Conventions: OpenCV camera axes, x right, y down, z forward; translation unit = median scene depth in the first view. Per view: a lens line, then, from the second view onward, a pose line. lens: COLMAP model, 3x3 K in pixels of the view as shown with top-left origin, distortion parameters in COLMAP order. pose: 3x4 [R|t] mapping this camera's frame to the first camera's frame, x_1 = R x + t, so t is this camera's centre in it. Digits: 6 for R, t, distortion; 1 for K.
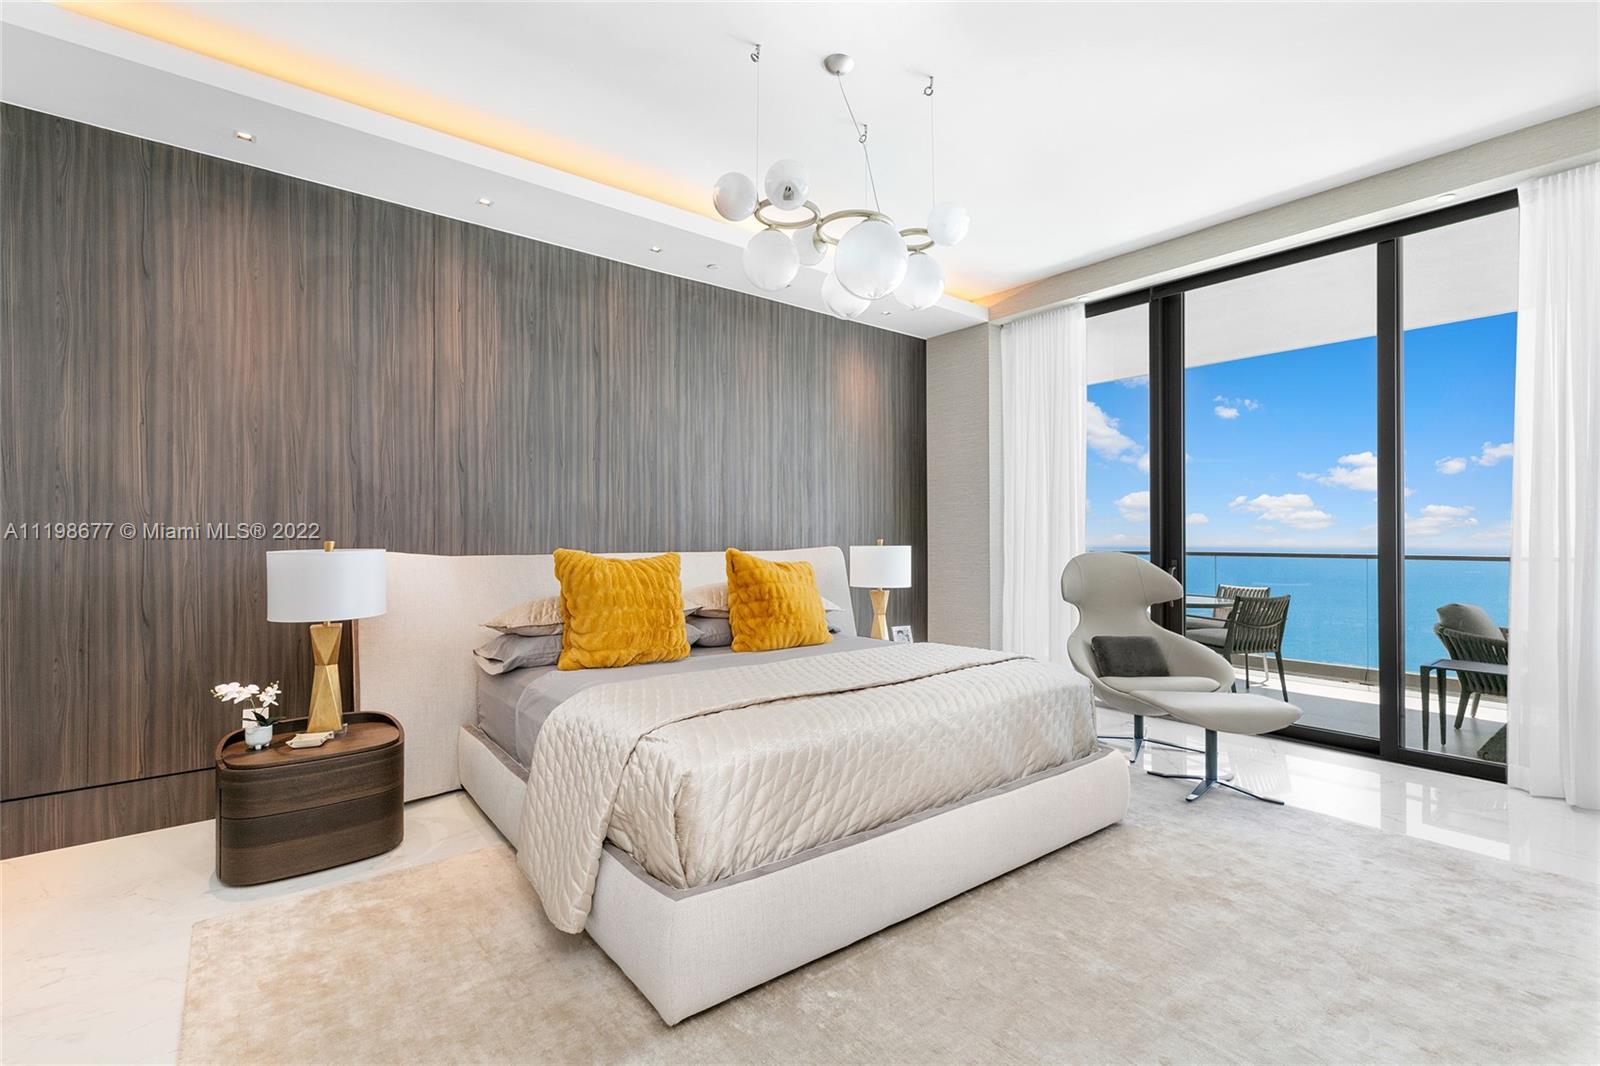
lens RADIAL K [[728.2, 0, 805.9], [0, 728.2, 532.6], [0, 0, 1]] dist [0.005458, 0.000139]
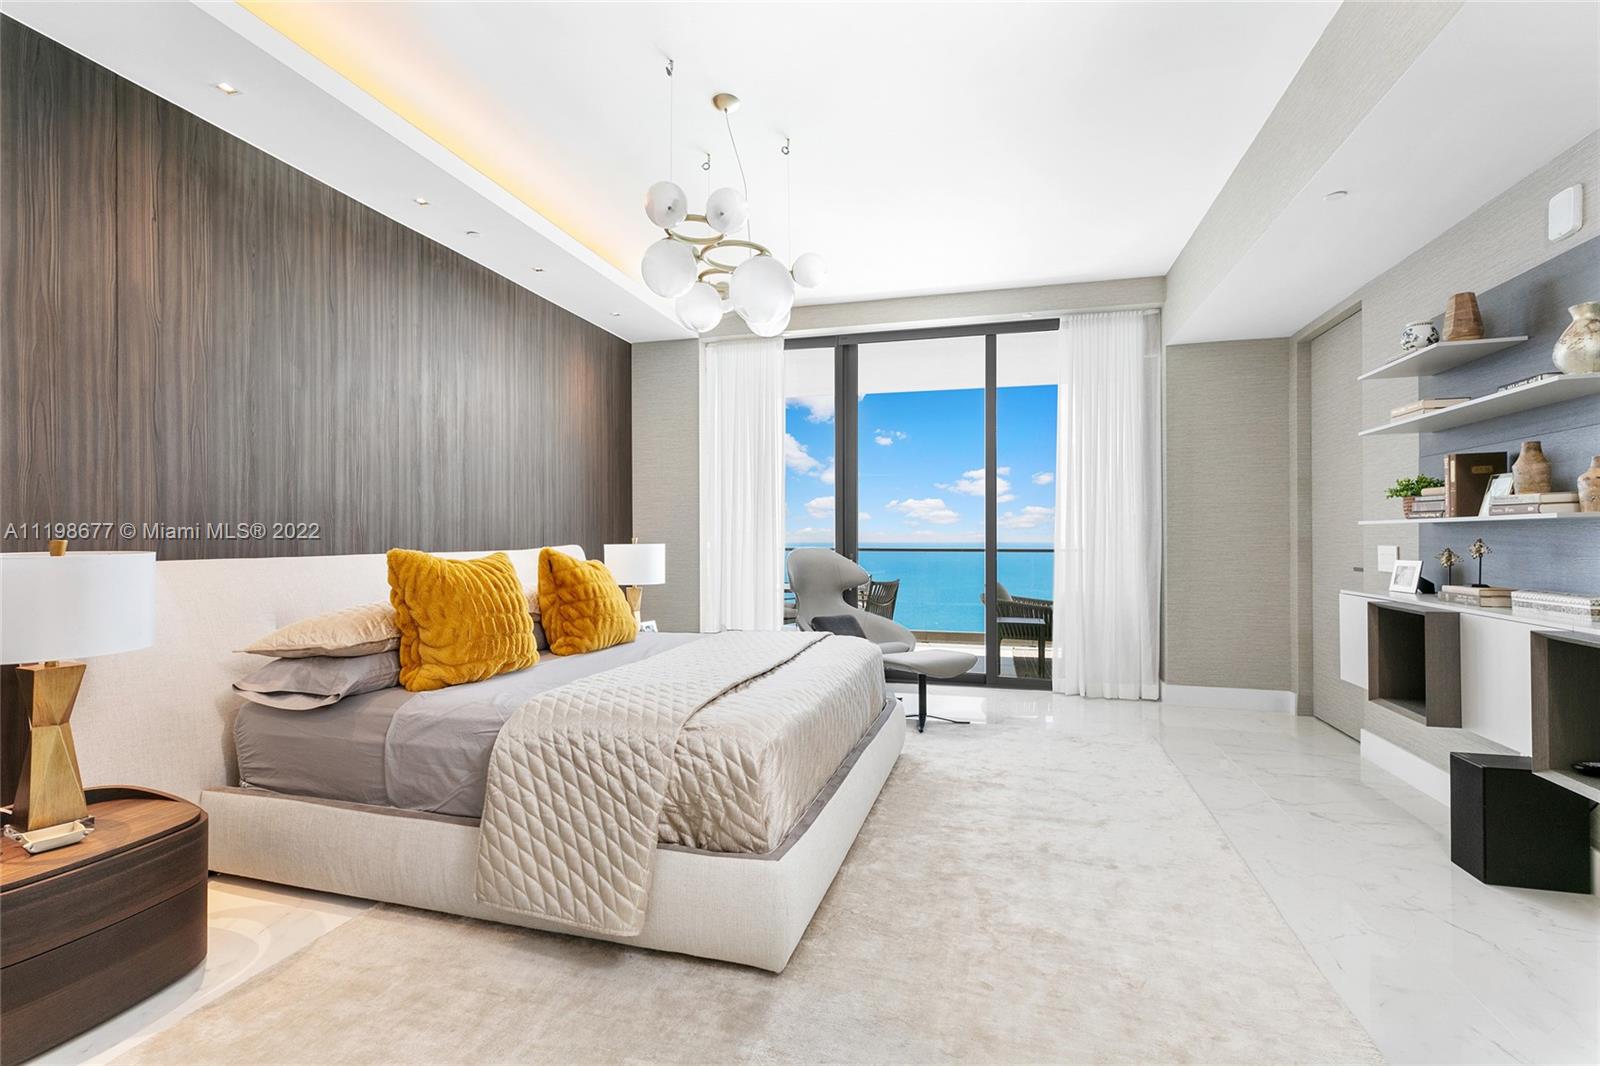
lens RADIAL K [[728.2, 0, 811.4], [0, 728.2, 530.9], [0, 0, 1]] dist [0.005458, 0.000139]
pose [[0.804160, 0.005225, 0.594390, -0.394685], [-0.004067, 0.999986, -0.003287, 0.002189], [-0.594399, 0.000226, 0.804170, 0.036575]]
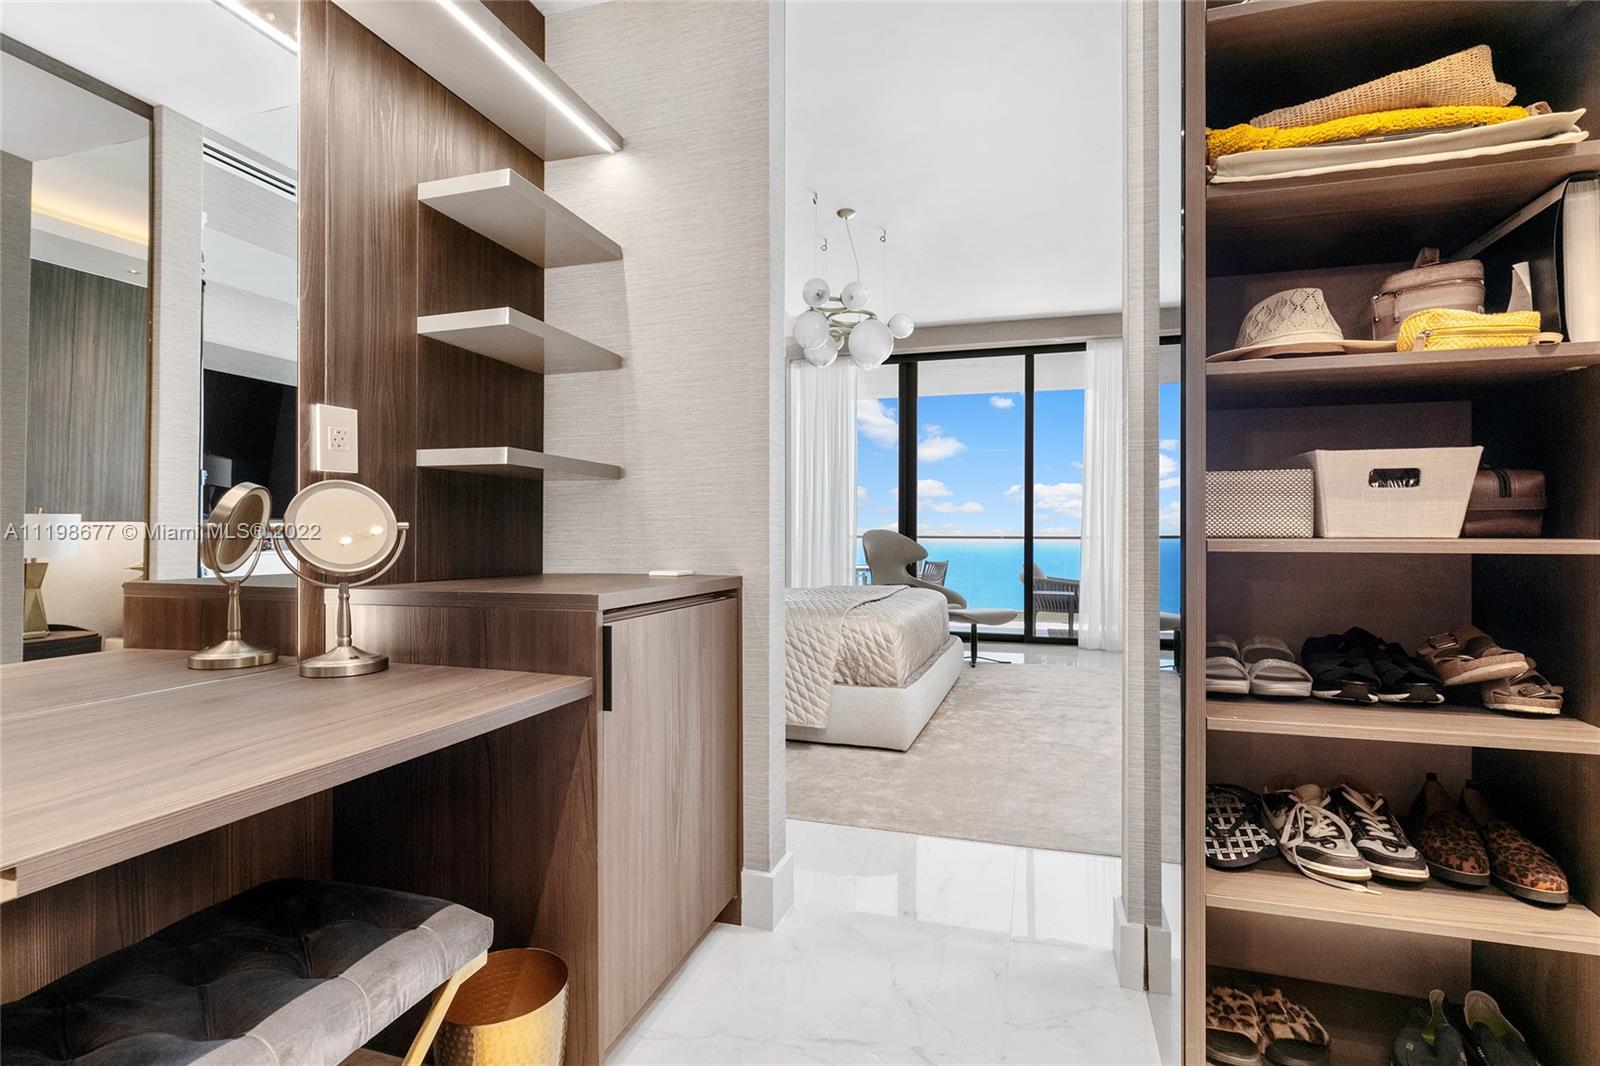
lens RADIAL K [[772.7, 0, 805.9], [0, 772.7, 539.9], [0, 0, 1]] dist [0.004194, 0.001011]
pose [[0.826003, 0.002421, 0.563660, -0.773095], [-0.008542, 0.999930, 0.008222, 0.044997], [-0.563600, -0.011606, 0.825966, -0.276152]]
